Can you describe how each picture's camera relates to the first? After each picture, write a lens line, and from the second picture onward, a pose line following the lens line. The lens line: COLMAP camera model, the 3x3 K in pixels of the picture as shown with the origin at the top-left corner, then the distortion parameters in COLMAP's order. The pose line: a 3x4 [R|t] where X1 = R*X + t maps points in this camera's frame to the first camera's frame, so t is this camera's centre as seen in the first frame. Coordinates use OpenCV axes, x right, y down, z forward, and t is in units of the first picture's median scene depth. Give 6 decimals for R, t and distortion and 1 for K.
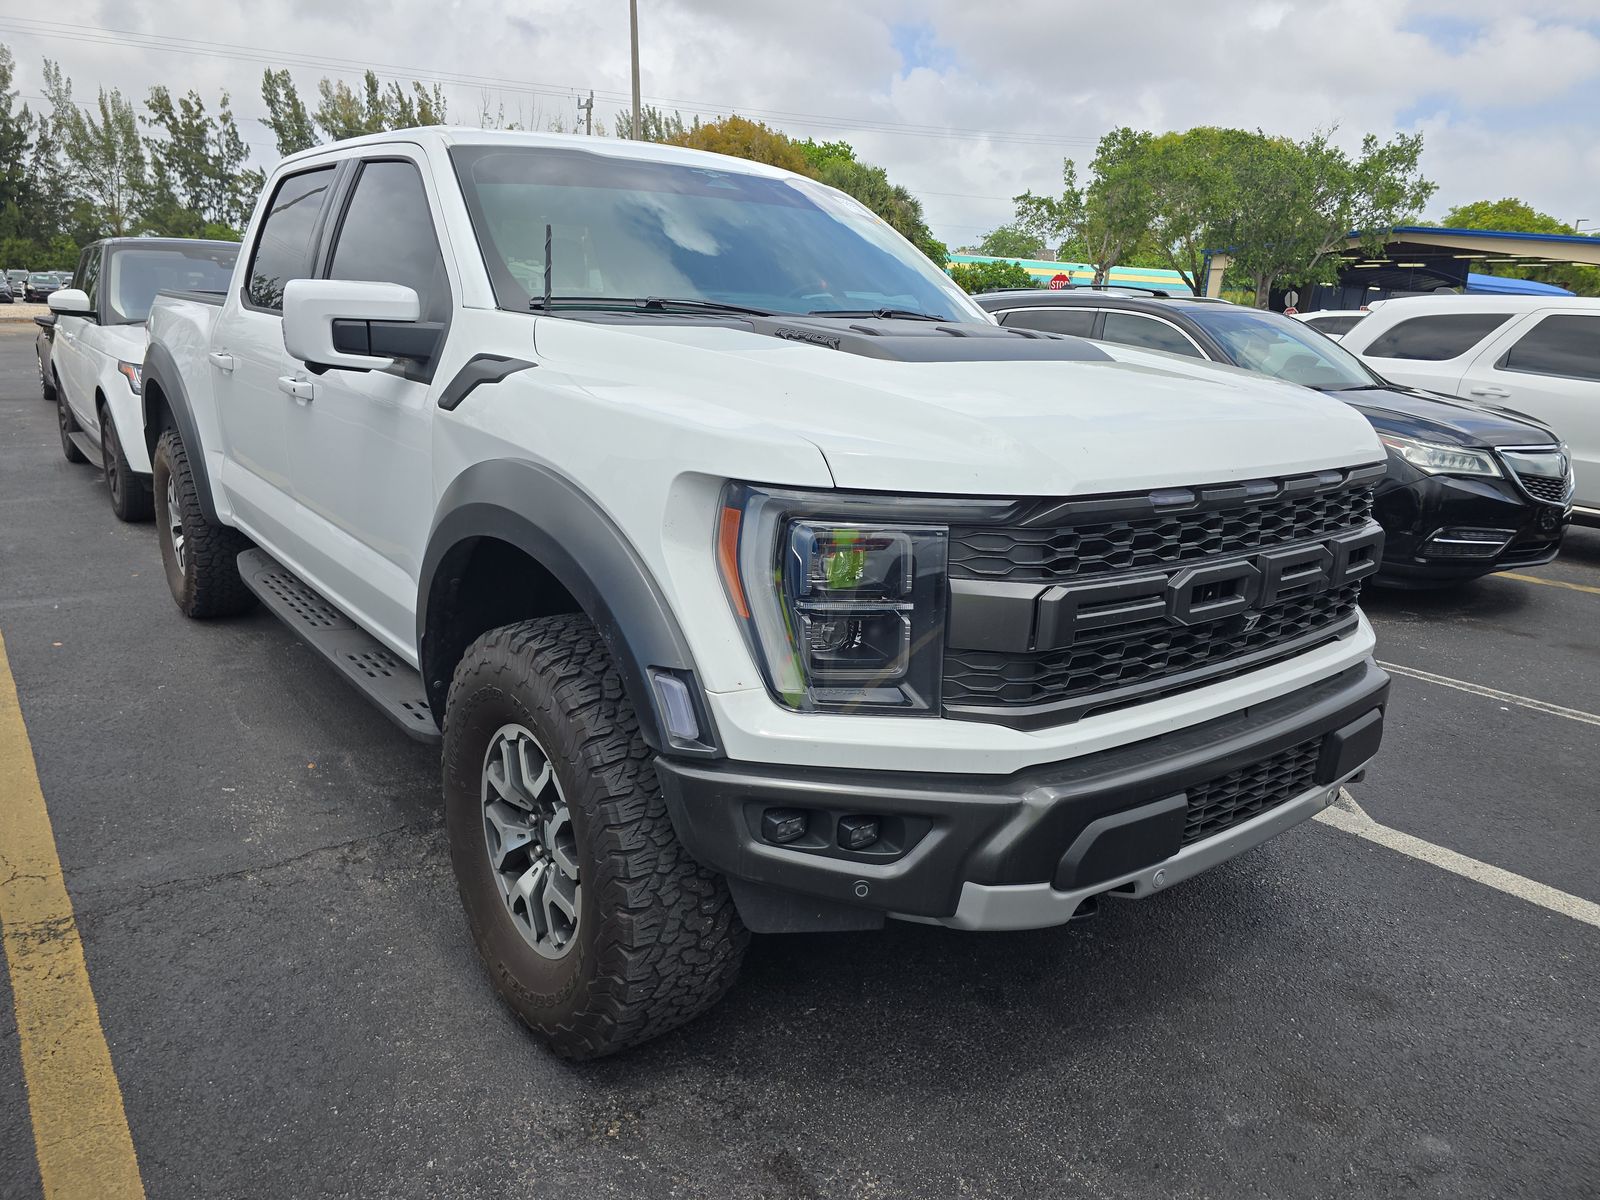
lens RADIAL K [[1082.5, 0, 800.0], [0, 1082.5, 600.0], [0, 0, 1]] dist [0.071393, -0.082702]
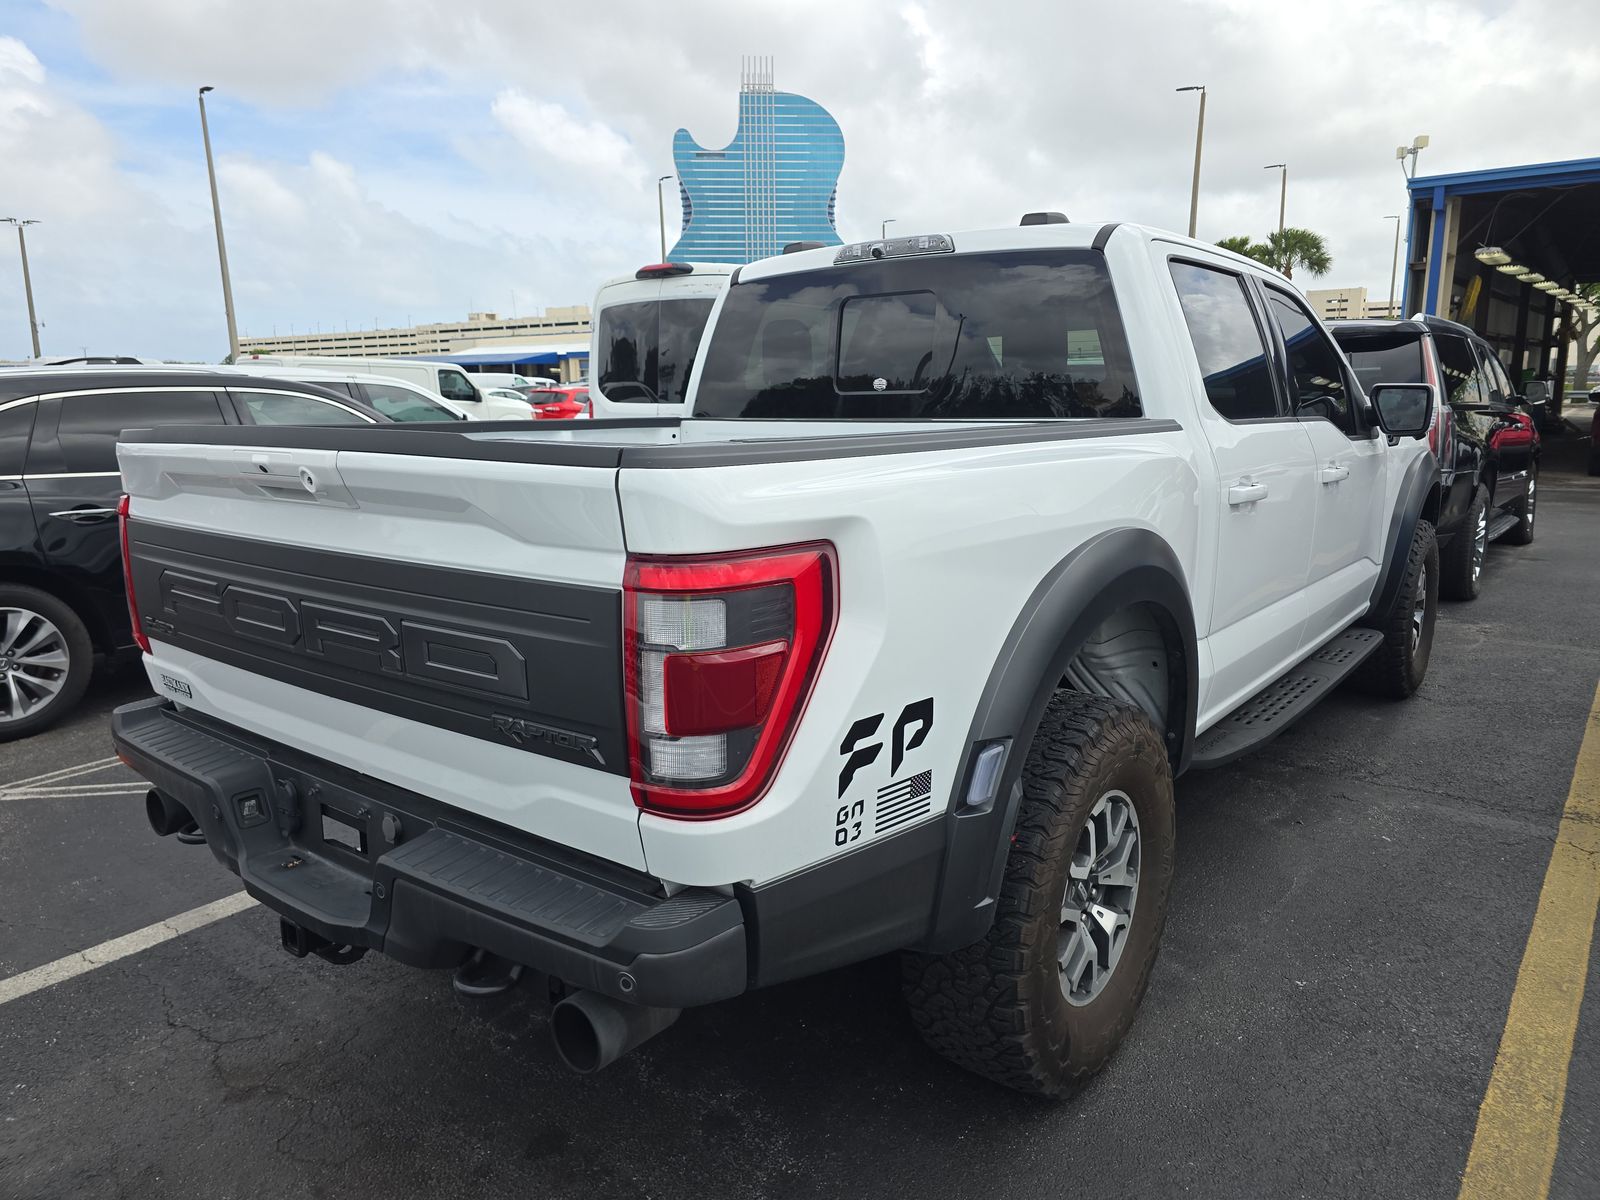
lens RADIAL K [[1082.5, 0, 800.0], [0, 1082.5, 600.0], [0, 0, 1]] dist [0.071393, -0.082702]
pose [[-0.242303, -0.191549, 0.951104, -1.613829], [0.264797, 0.930041, 0.254767, -0.575752], [-0.933366, 0.313580, -0.174631, 1.945057]]
